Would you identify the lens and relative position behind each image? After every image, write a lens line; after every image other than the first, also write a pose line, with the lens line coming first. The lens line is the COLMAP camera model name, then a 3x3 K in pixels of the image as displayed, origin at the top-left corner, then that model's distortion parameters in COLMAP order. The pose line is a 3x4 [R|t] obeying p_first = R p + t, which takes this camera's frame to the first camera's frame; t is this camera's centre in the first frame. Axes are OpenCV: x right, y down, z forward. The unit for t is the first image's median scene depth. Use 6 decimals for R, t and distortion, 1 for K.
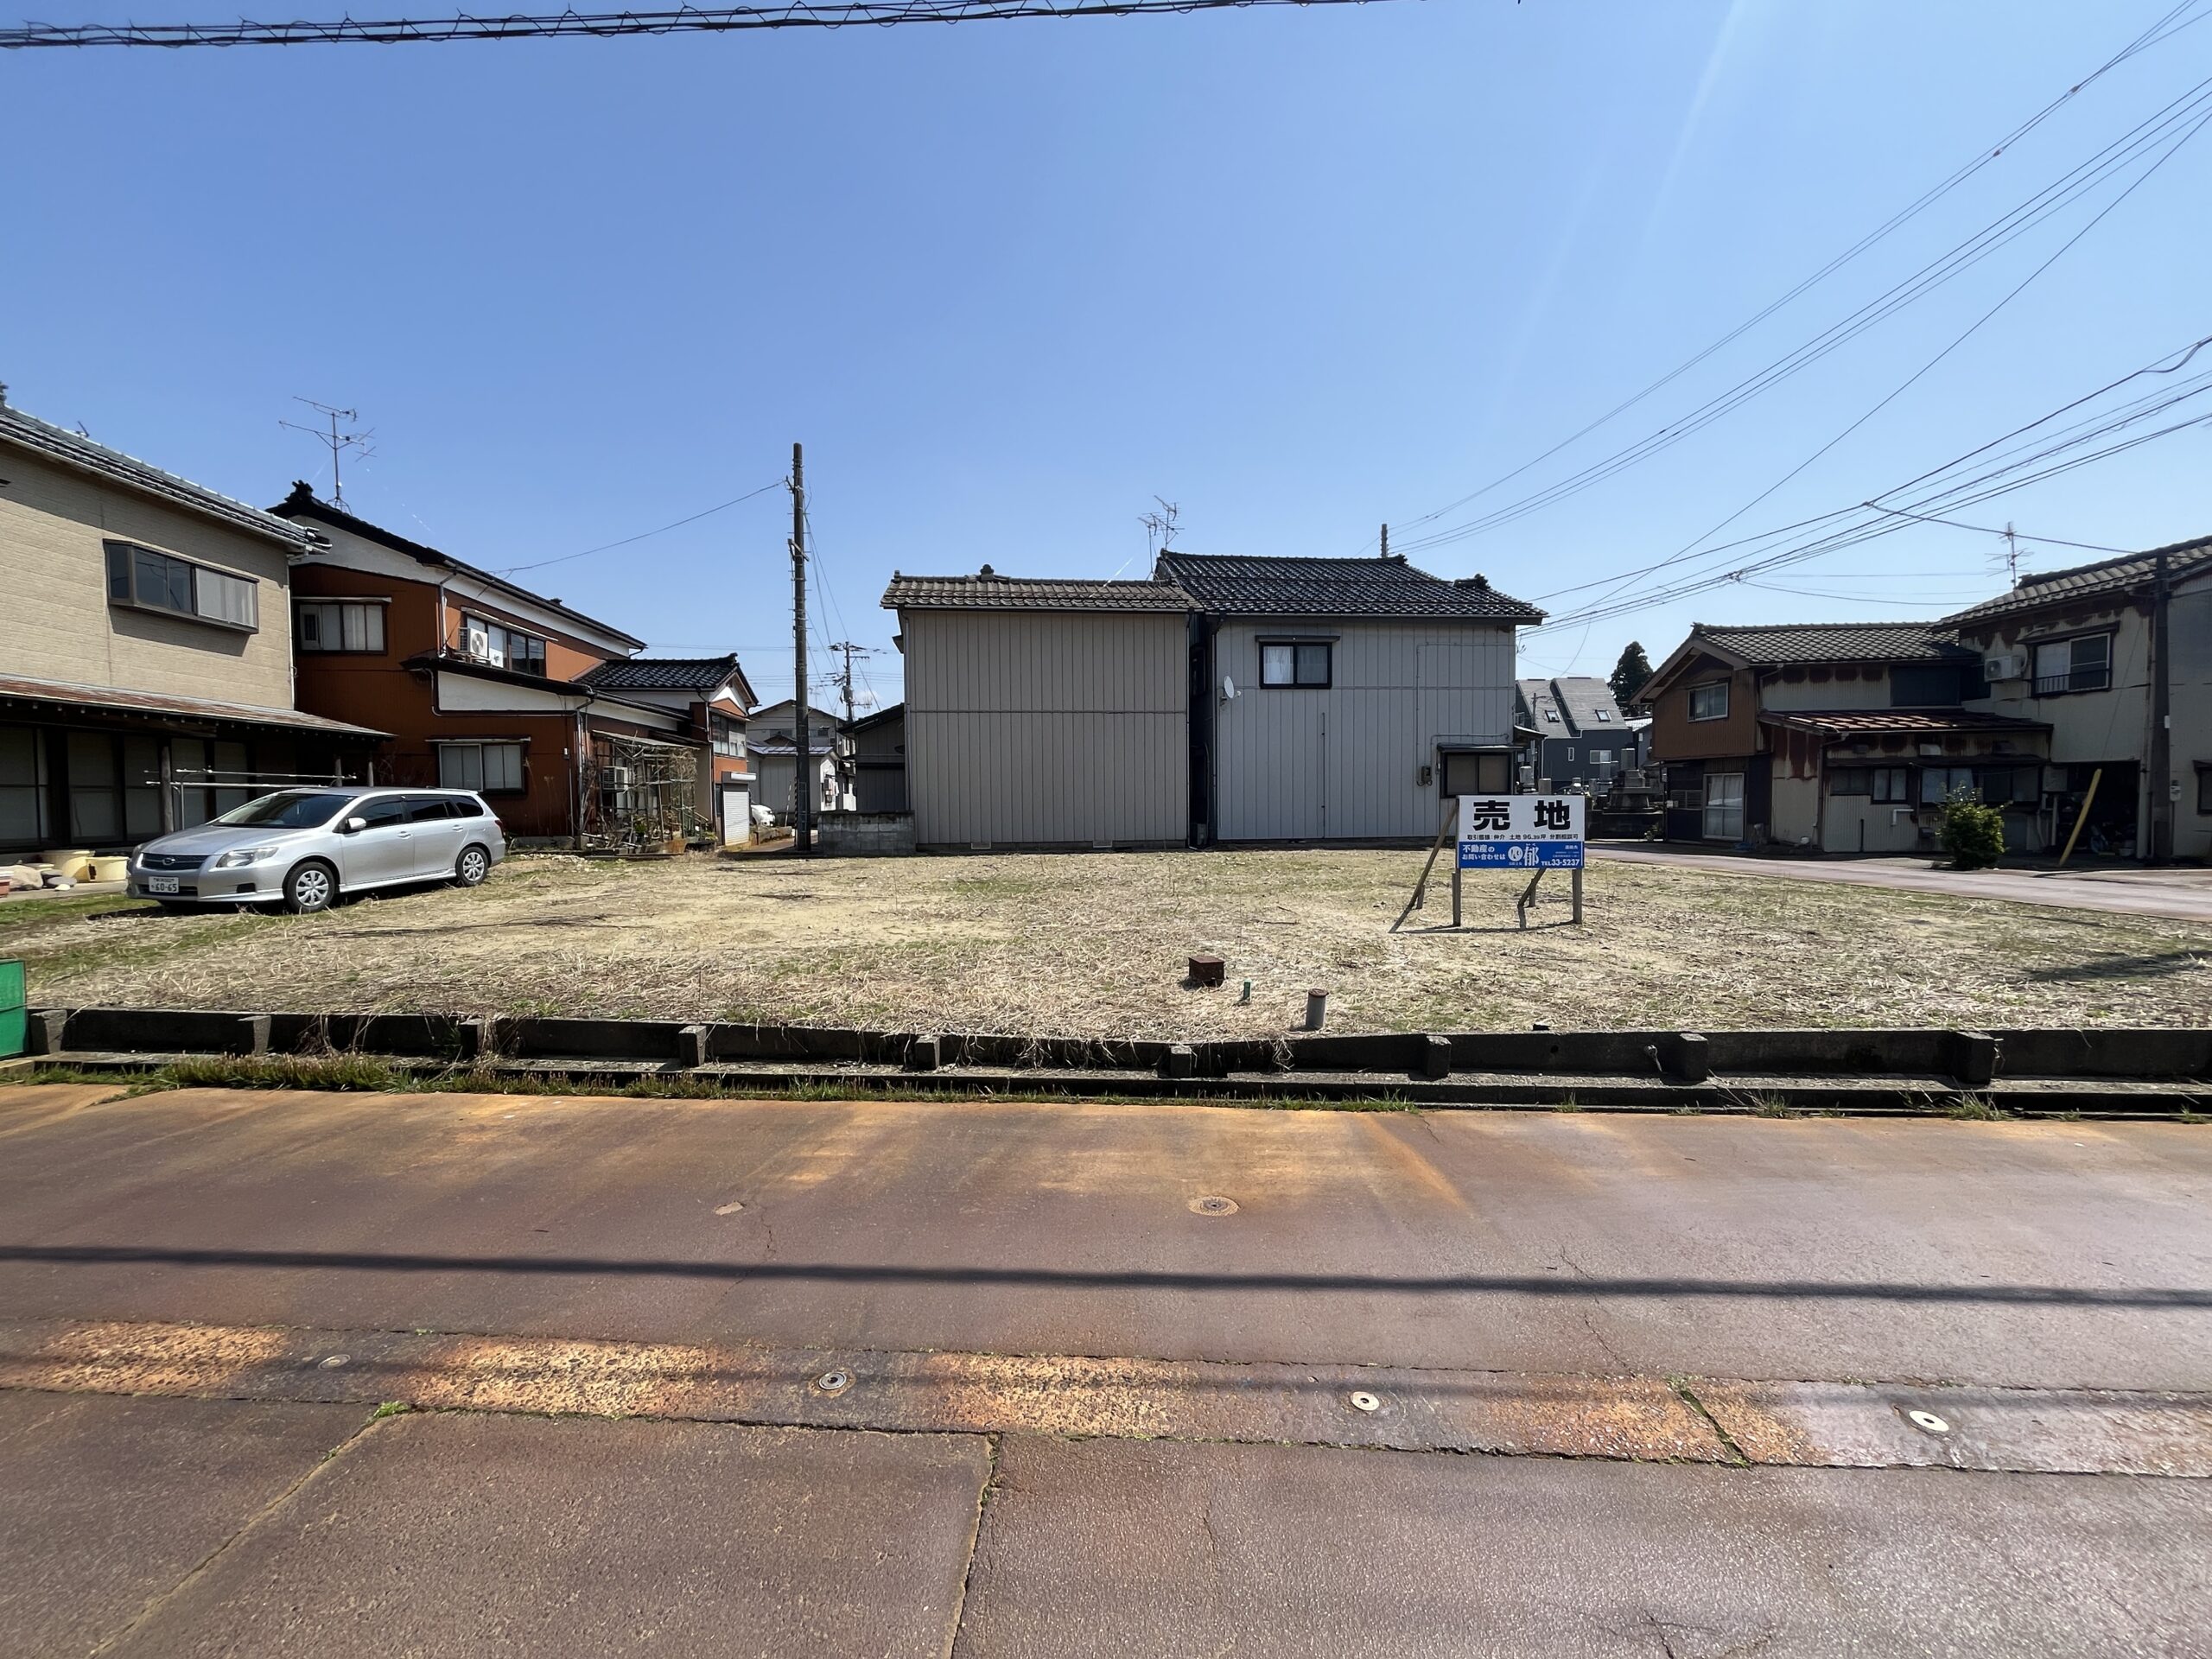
lens RADIAL K [[890.3, 0, 1092.1], [0, 890.3, 831.3], [0, 0, 1]] dist [-0.003439, -0.000090]
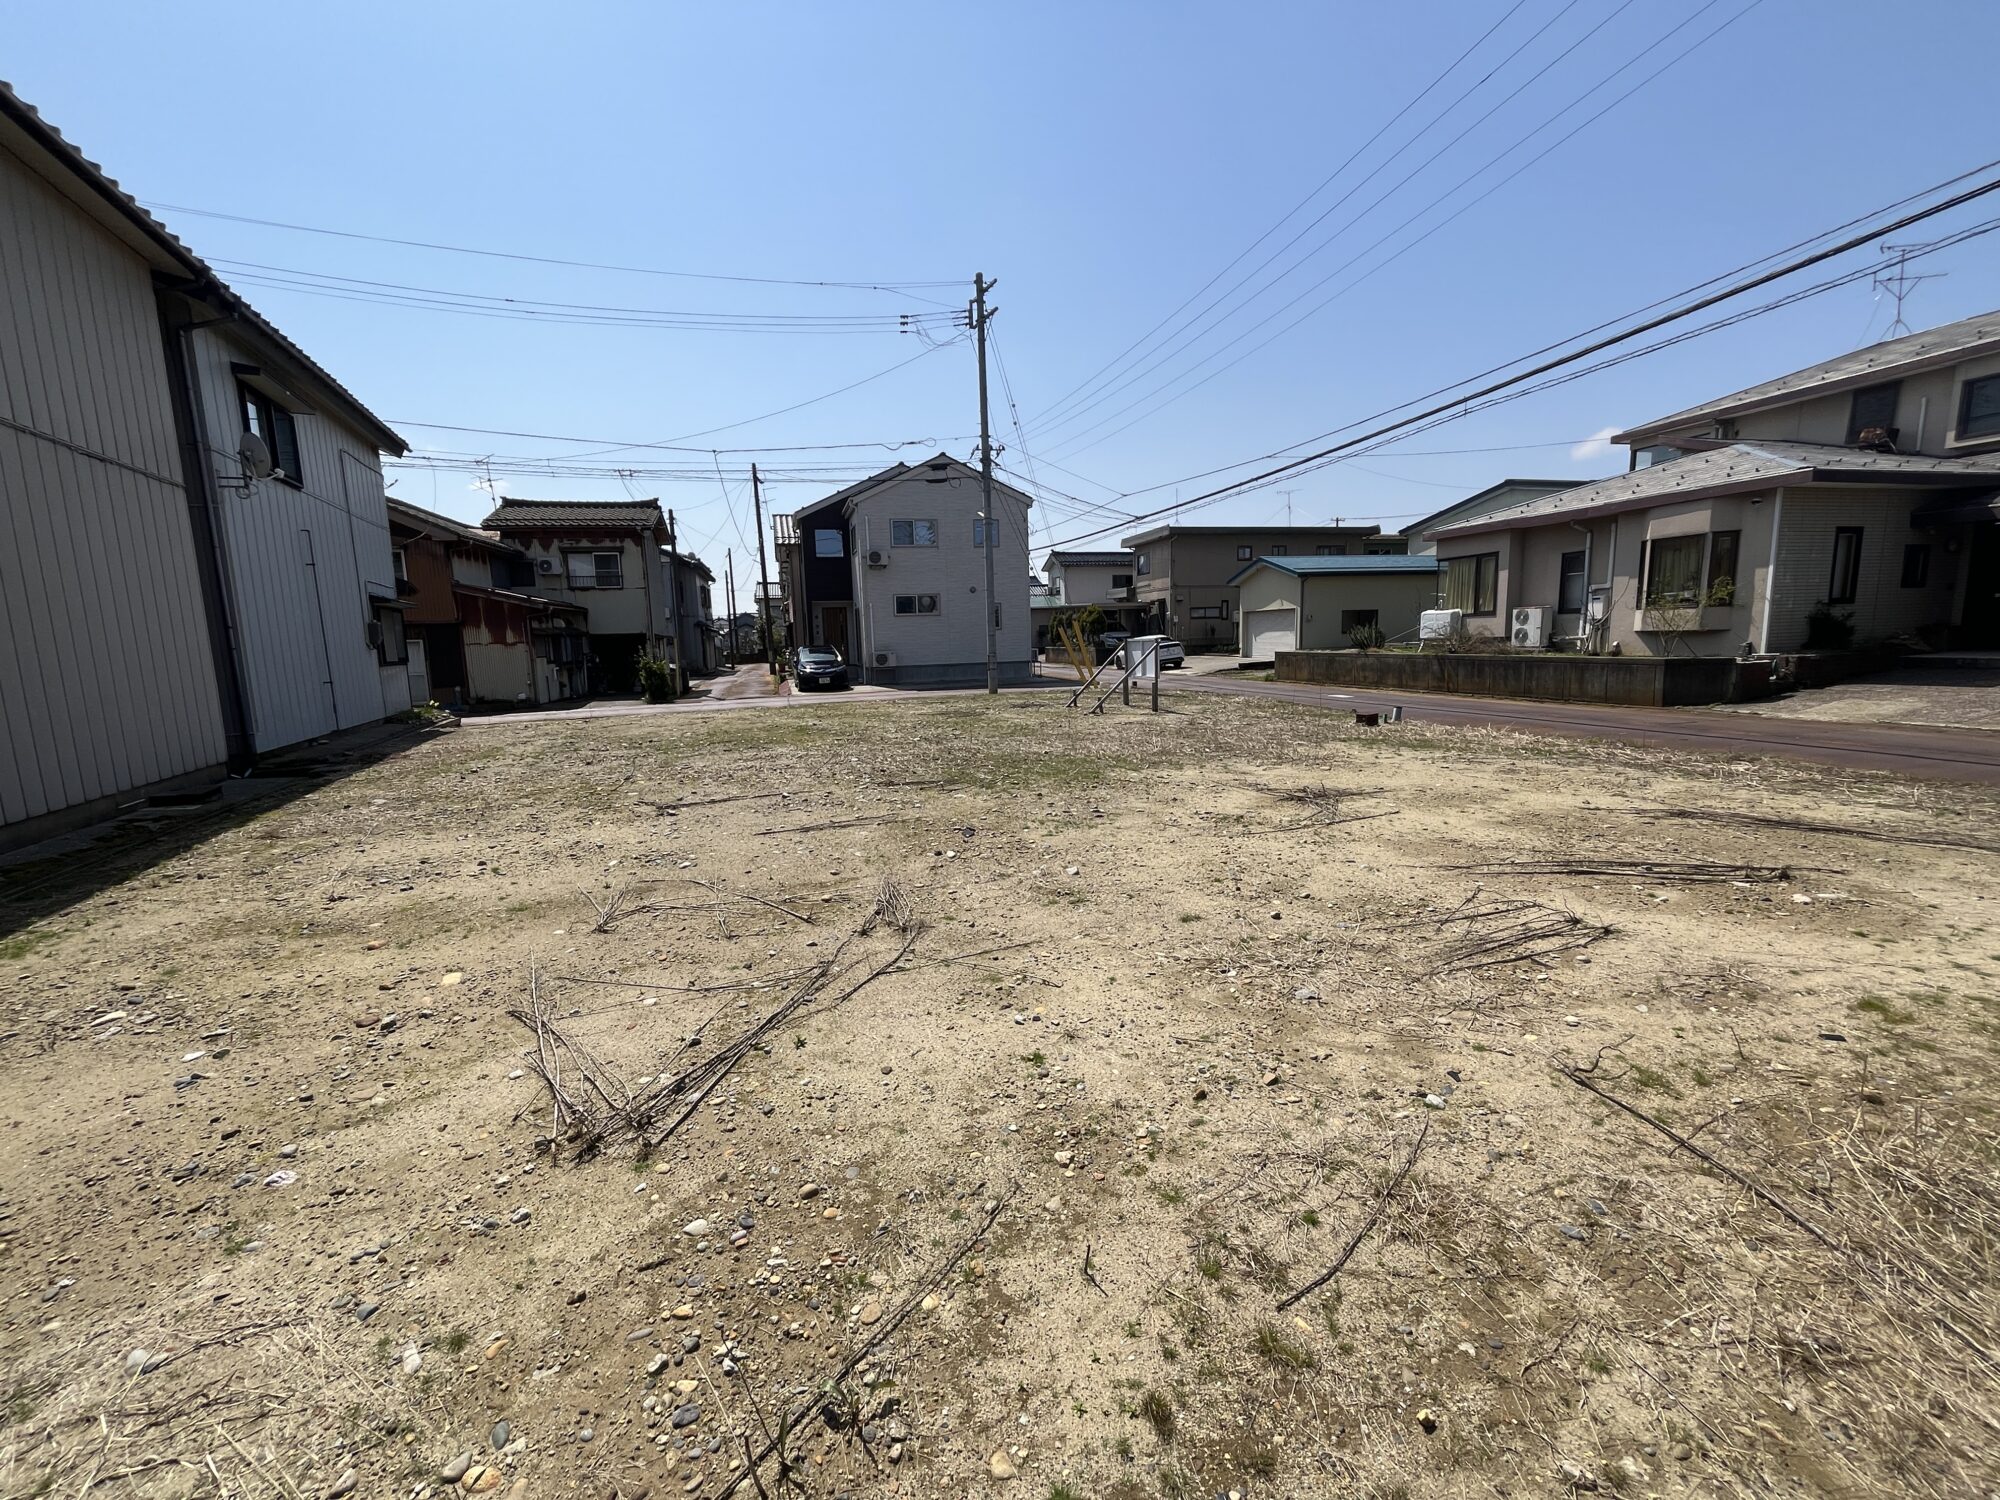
lens RADIAL K [[805.0, 0, 981.9], [0, 805.0, 755.9], [0, 0, 1]] dist [-0.003439, -0.000090]
pose [[-0.293160, -0.123033, 0.948114, -0.449365], [0.069416, 0.986329, 0.149456, -0.031882], [-0.953540, 0.109629, -0.280612, 0.783114]]
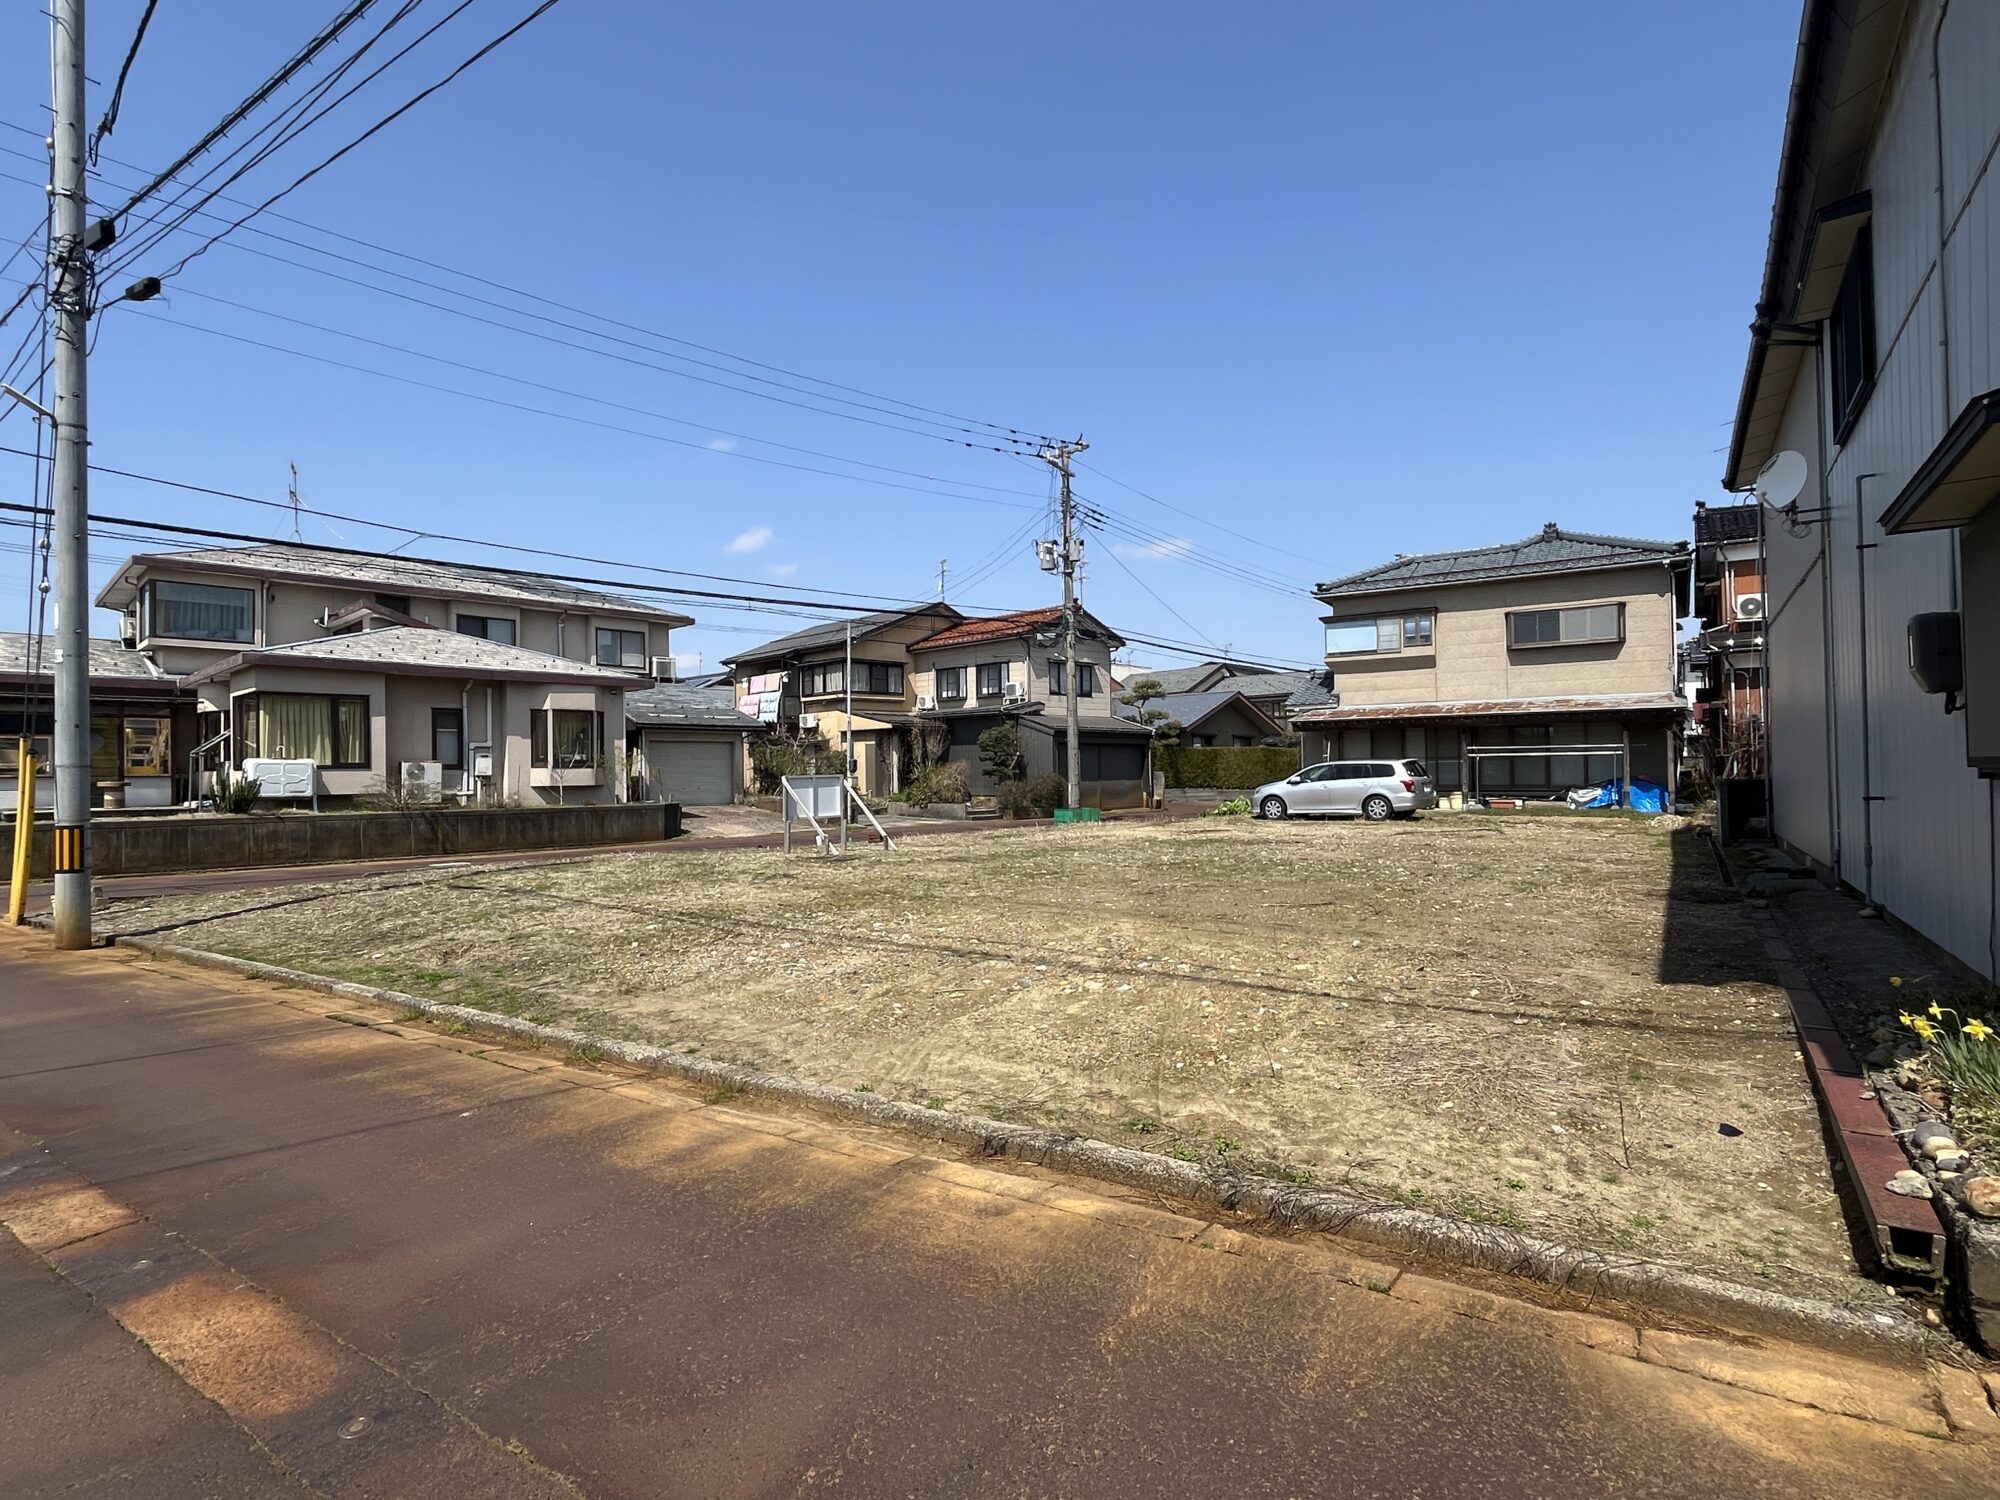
lens RADIAL K [[1024.3, 0, 976.8], [0, 1024.3, 758.8], [0, 0, 1]] dist [-0.004515, -0.000411]
pose [[-0.653248, 0.003475, -0.757136, 0.753221], [-0.012152, 0.999813, 0.015074, -0.044807], [0.757046, 0.019048, -0.653084, 1.074385]]
